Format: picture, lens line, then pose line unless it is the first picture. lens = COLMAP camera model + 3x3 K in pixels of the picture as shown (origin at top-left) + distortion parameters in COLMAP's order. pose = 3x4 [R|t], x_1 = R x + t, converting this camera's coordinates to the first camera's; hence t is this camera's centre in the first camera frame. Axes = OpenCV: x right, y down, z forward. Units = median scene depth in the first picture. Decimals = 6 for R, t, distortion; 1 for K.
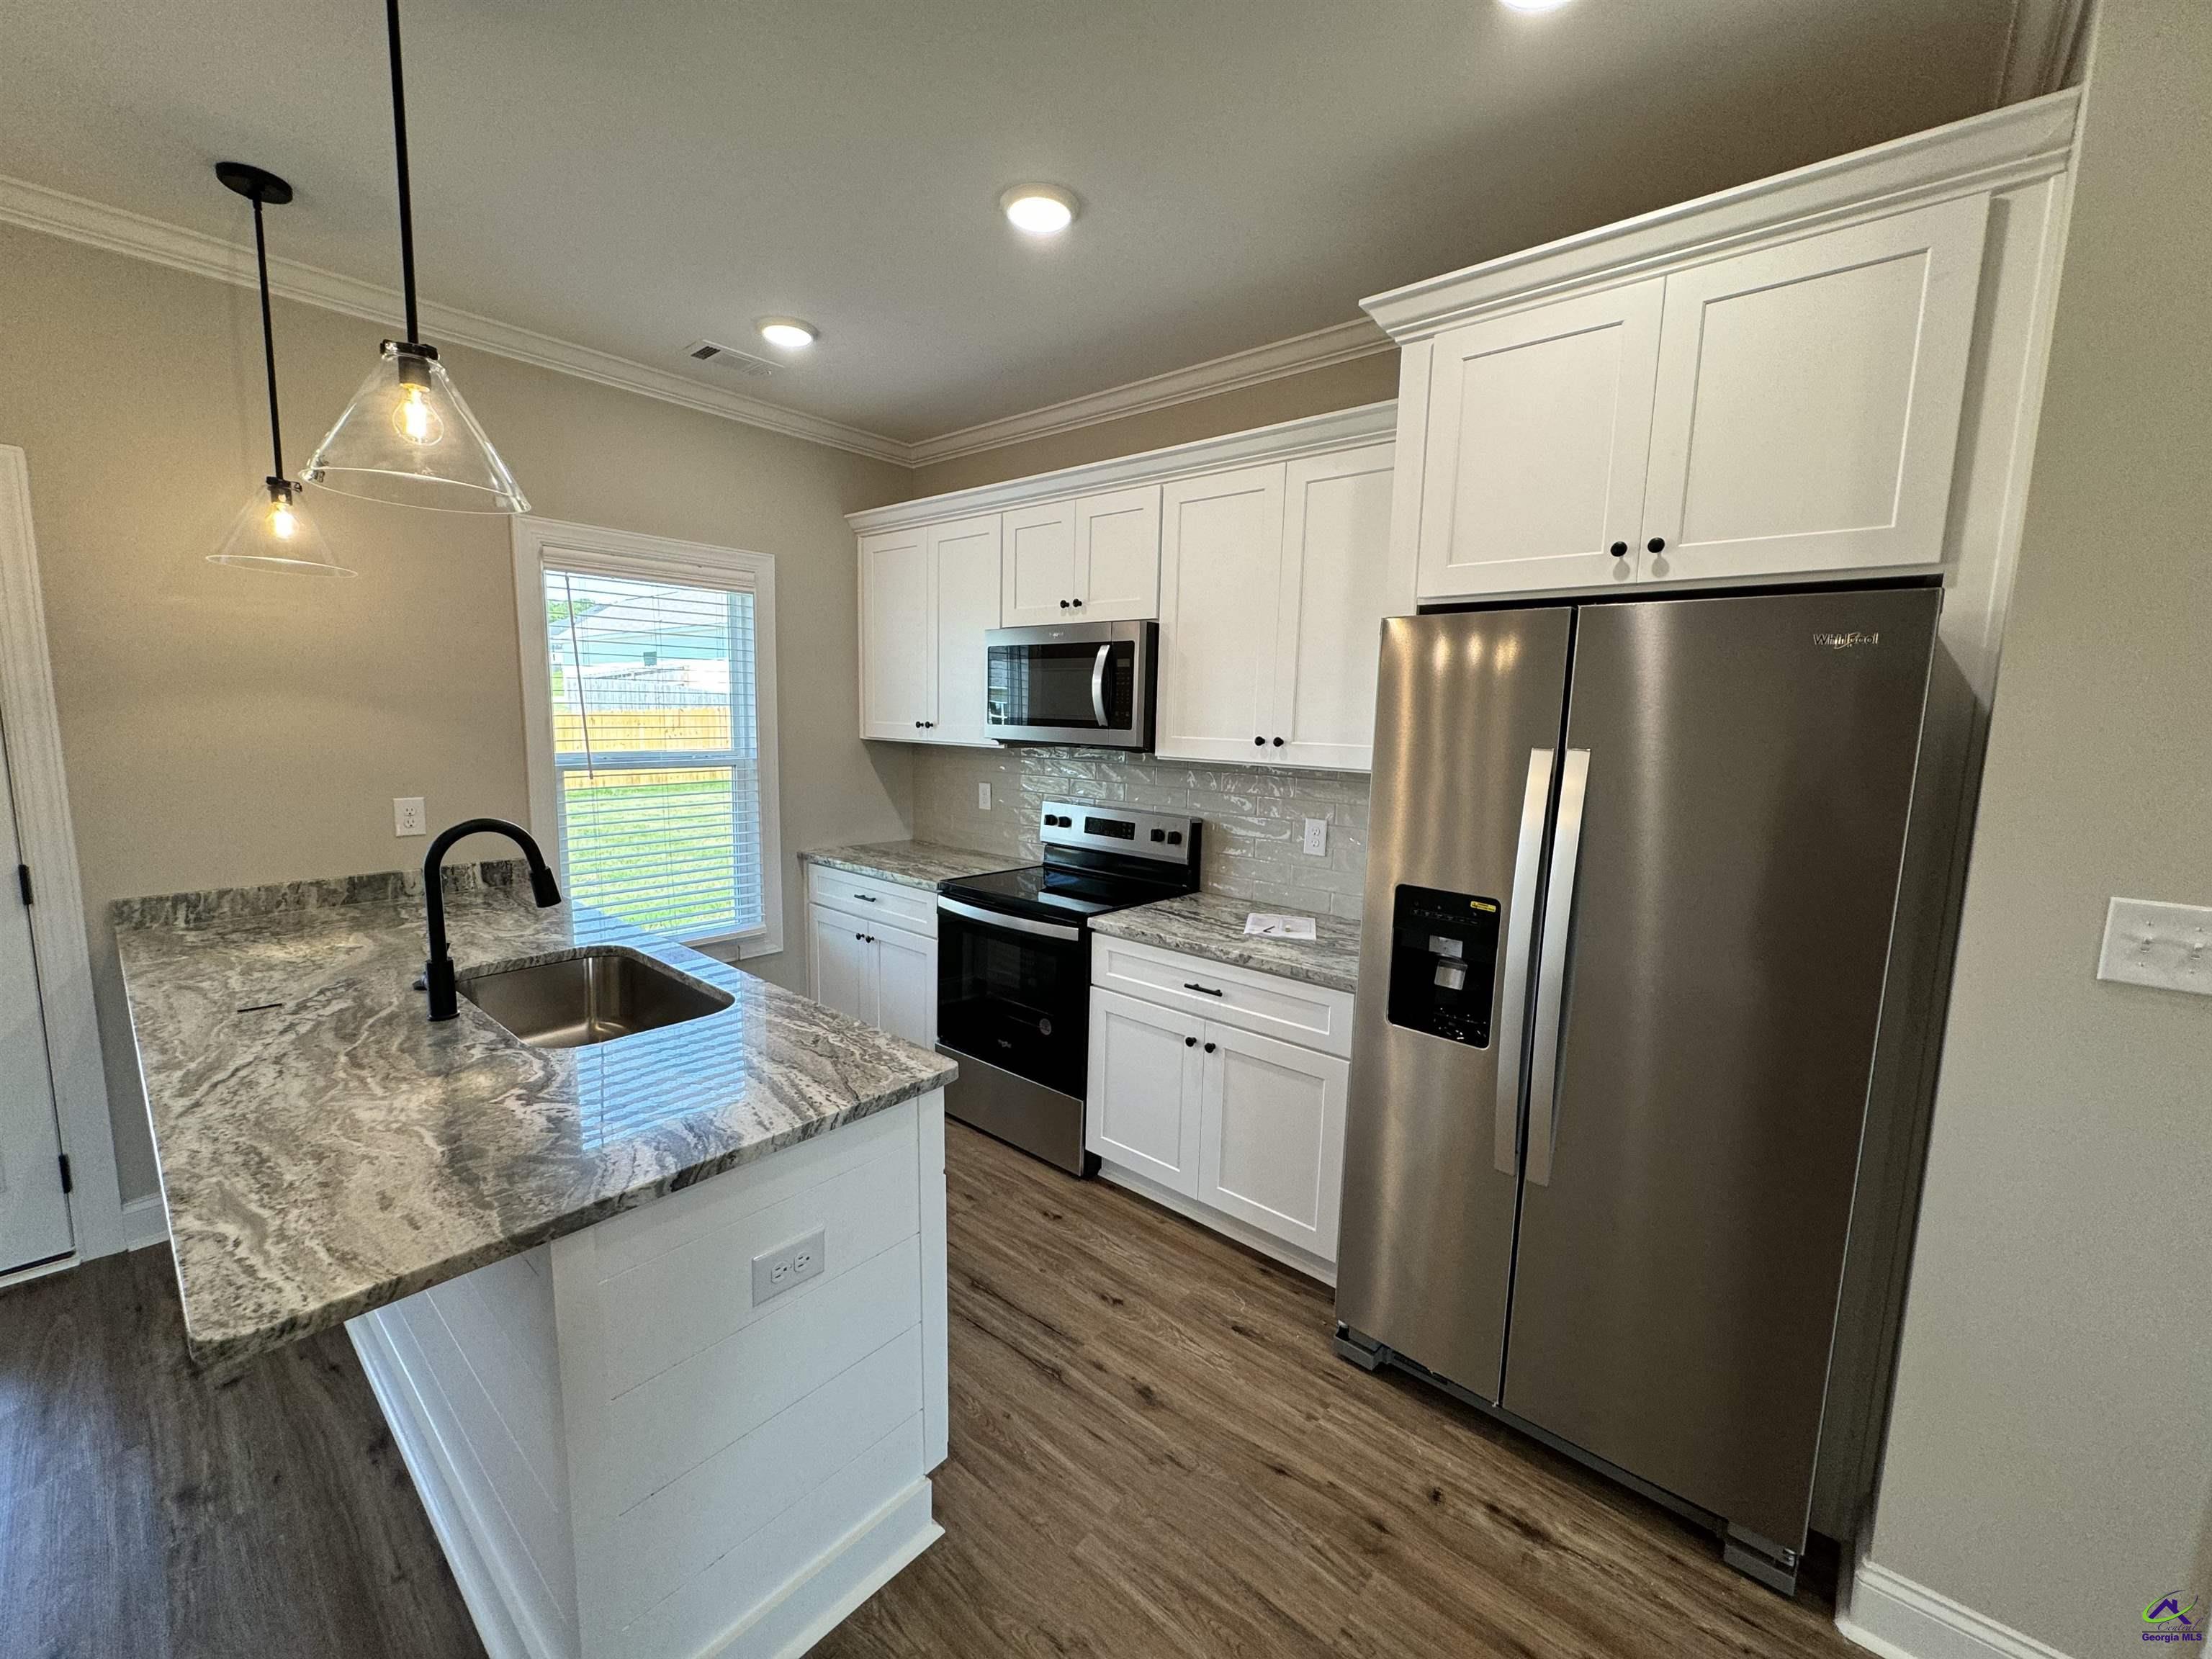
lens RADIAL K [[879.4, 0, 1107.7], [0, 879.4, 824.9], [0, 0, 1]] dist [-0.001945, 0.000387]
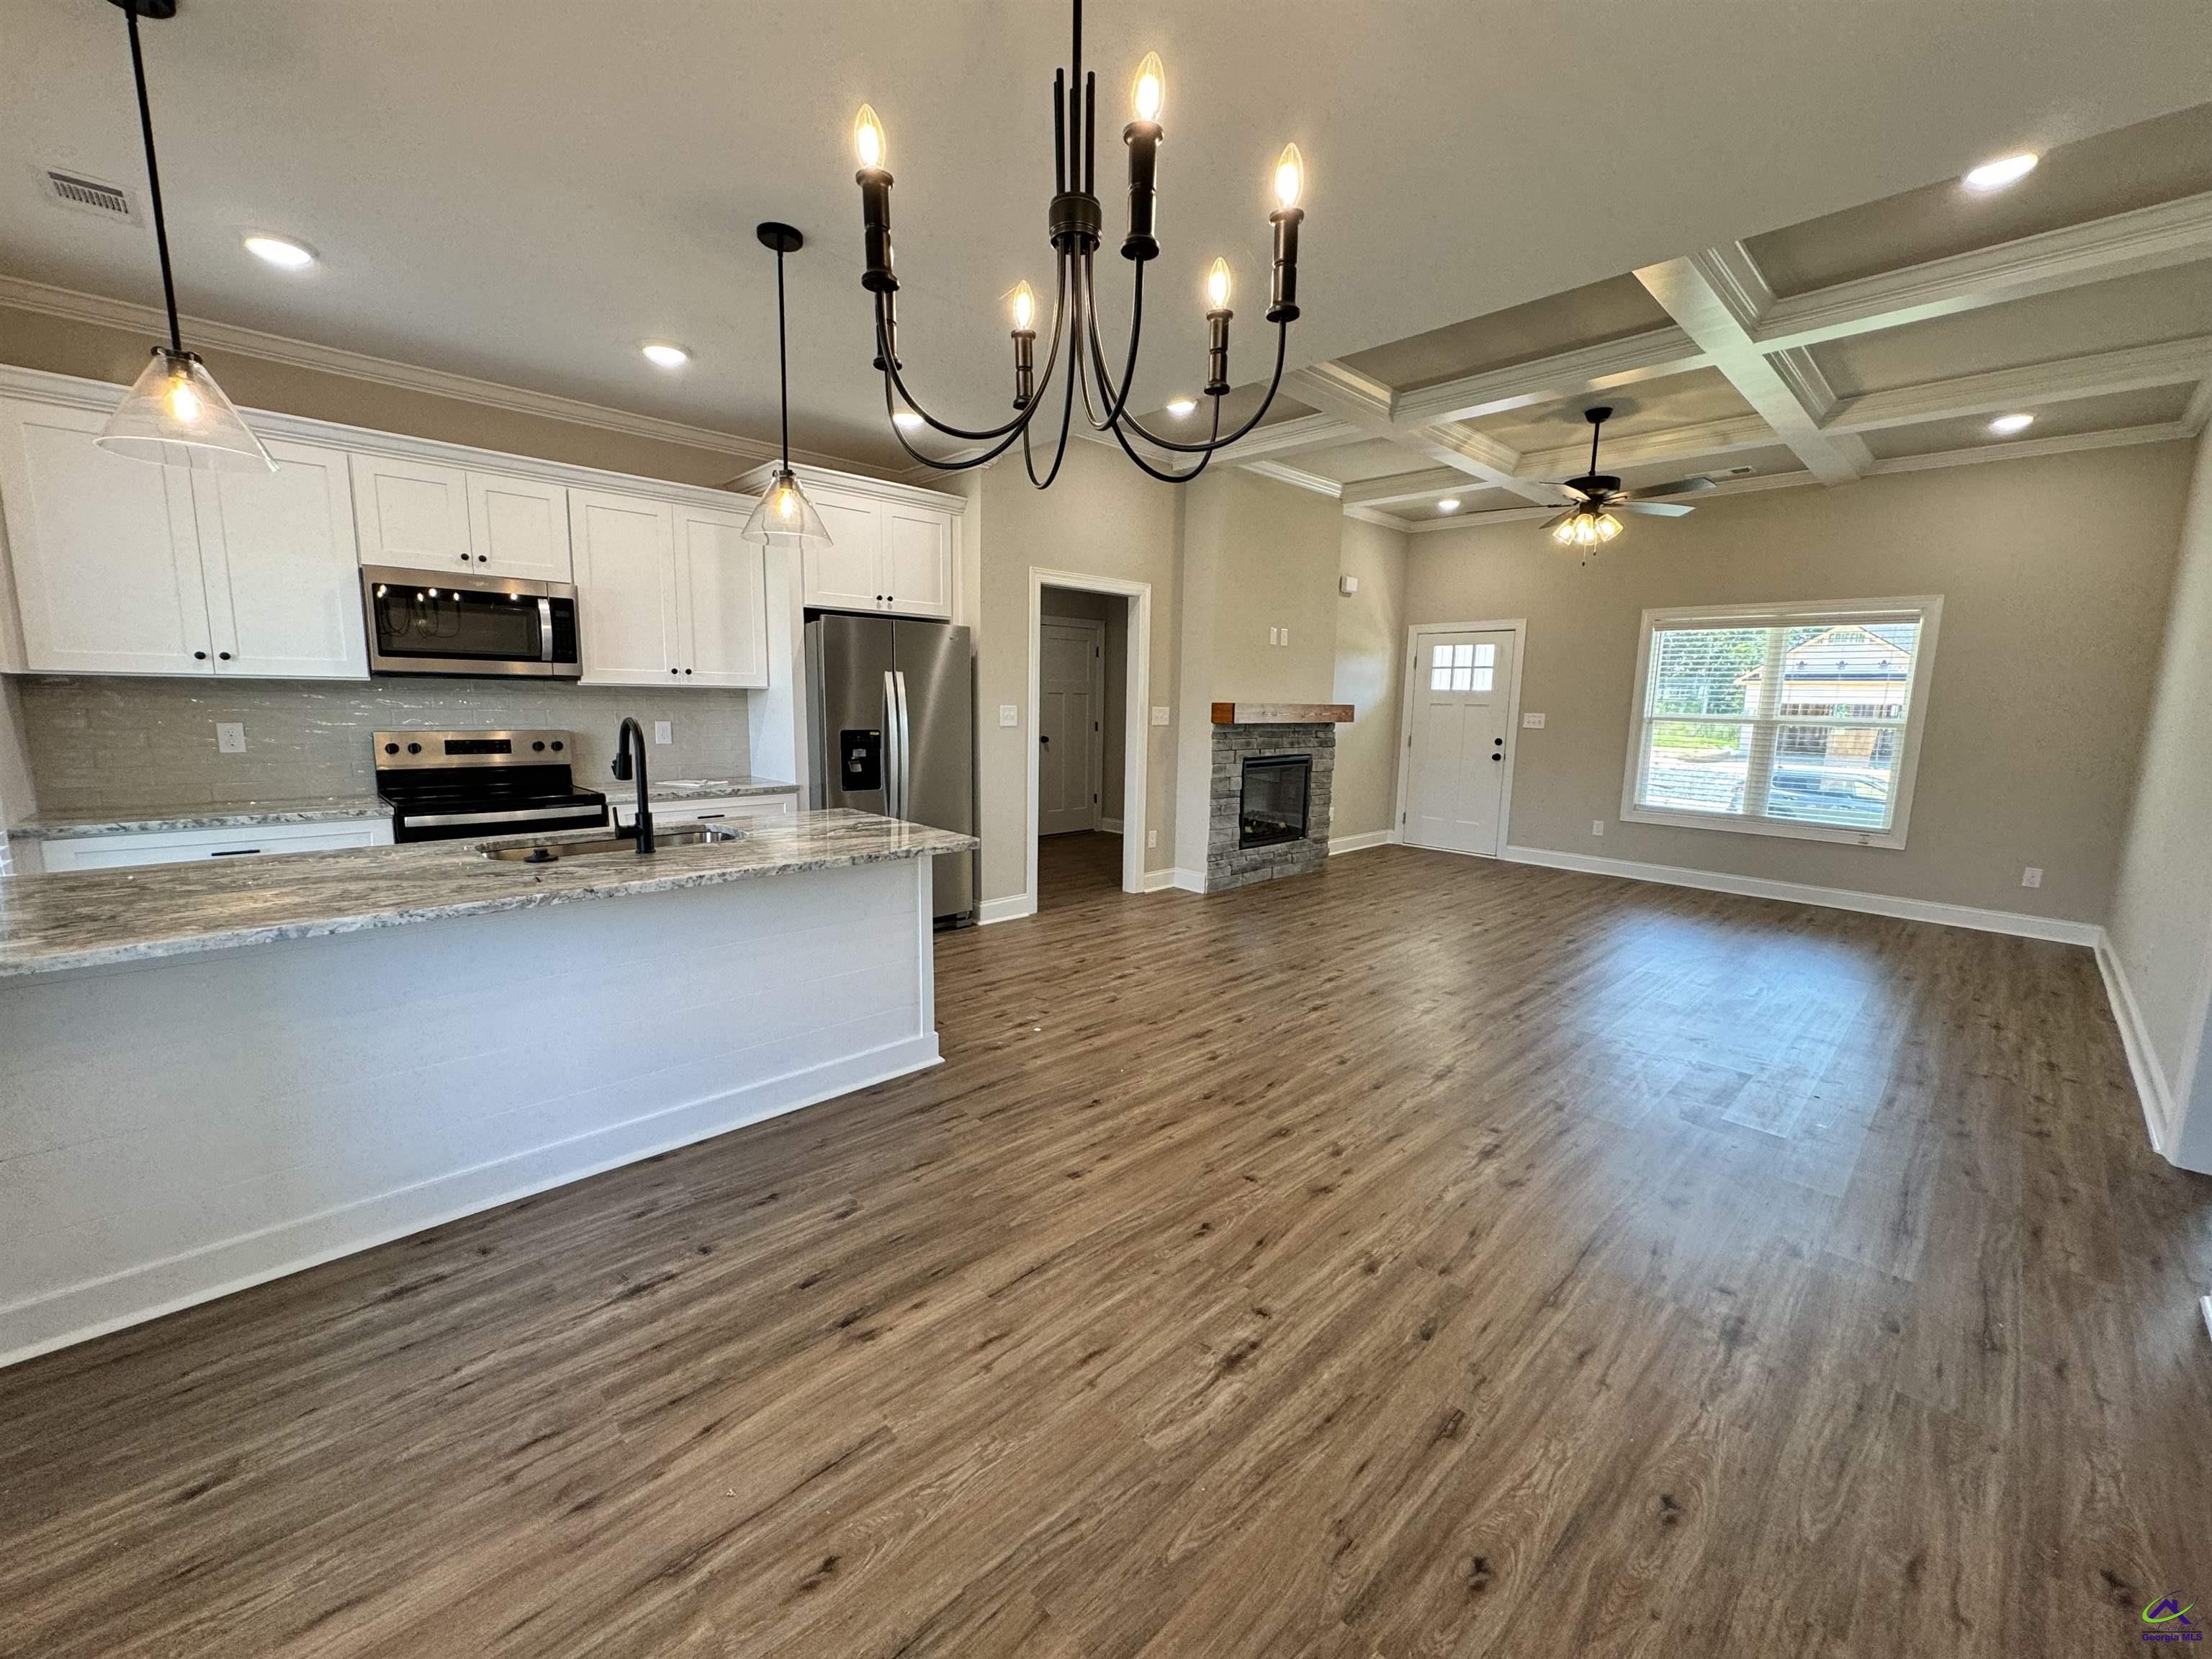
lens RADIAL K [[879.4, 0, 1103.4], [0, 879.4, 822.9], [0, 0, 1]] dist [-0.001945, 0.000387]
pose [[0.100072, -0.164943, 0.981213, -1.438402], [0.110026, 0.981950, 0.153846, 0.019112], [-0.988878, 0.092564, 0.116414, 0.043197]]
